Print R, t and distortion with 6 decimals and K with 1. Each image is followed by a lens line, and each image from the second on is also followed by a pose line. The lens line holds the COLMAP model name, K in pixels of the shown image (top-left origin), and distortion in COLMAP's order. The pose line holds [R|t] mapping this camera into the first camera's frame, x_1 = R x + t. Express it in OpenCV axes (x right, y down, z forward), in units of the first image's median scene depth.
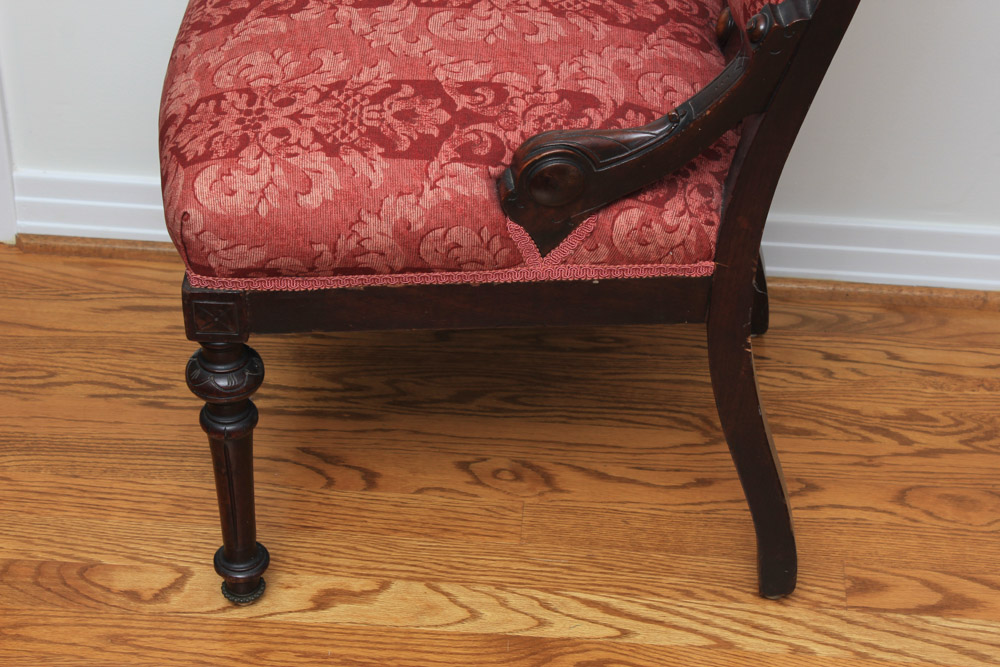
lens RADIAL K [[2205.3, 0, 504.1], [0, 2205.3, 329.1], [0, 0, 1]] dist [0.078887, 0.000000]
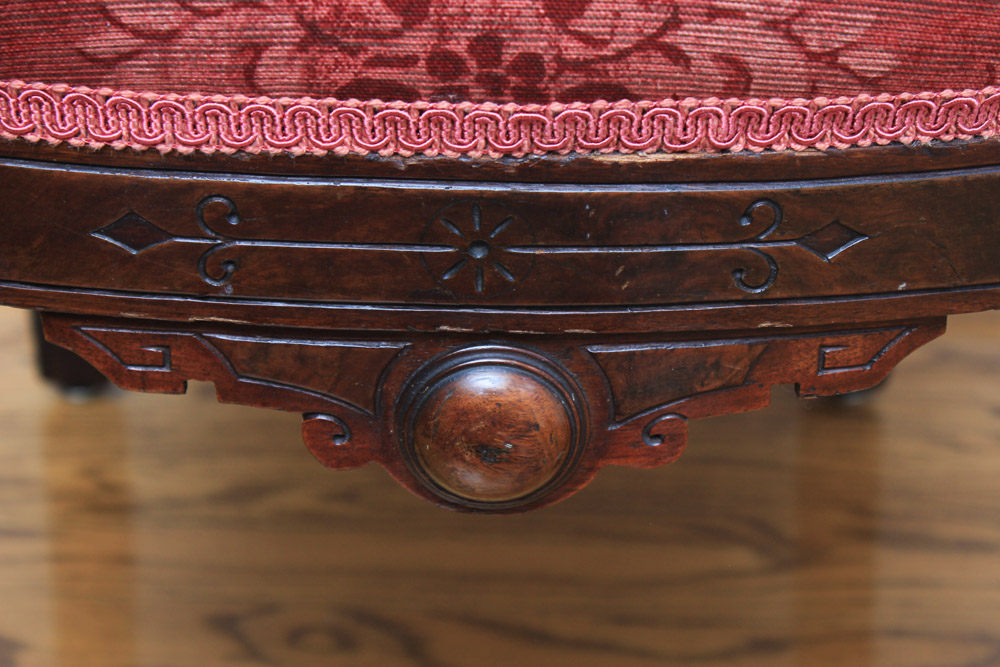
lens RADIAL K [[2275.5, 0, 504.3], [0, 2275.5, 331.6], [0, 0, 1]] dist [0.088476, 0.000000]
pose [[0.999708, -0.020478, 0.012801, 0.035375], [0.022339, 0.985527, -0.168041, 0.088285], [-0.009175, 0.168278, 0.985697, 0.574756]]
